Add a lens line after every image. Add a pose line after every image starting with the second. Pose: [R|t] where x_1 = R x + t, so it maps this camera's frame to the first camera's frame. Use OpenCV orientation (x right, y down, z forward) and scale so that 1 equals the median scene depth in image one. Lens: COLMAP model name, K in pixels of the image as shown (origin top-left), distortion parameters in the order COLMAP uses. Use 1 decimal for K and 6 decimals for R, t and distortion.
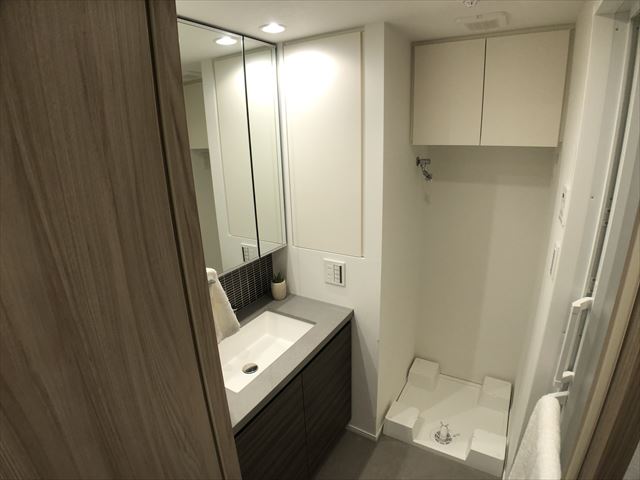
lens RADIAL K [[341.1, 0, 320.0], [0, 341.1, 240.0], [0, 0, 1]] dist [-0.101474, 0.022573]
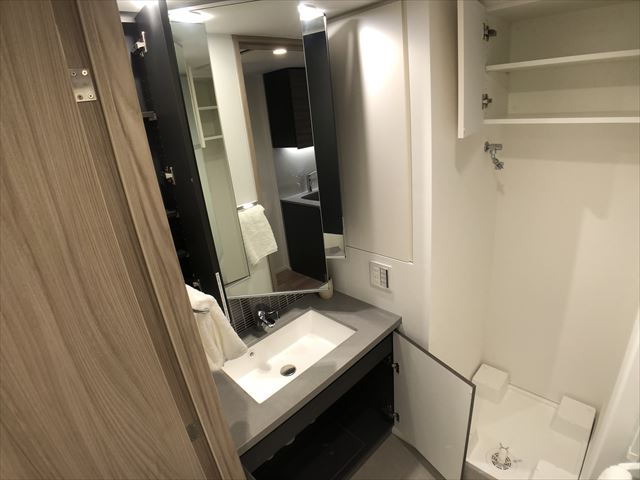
lens RADIAL K [[332.6, 0, 319.2], [0, 332.6, 228.4], [0, 0, 1]] dist [-0.121107, 0.031590]
pose [[0.963612, 0.015216, -0.266872, 0.117051], [-0.002237, 0.998803, 0.048869, -0.076103], [0.267296, -0.046494, 0.962492, 0.098620]]
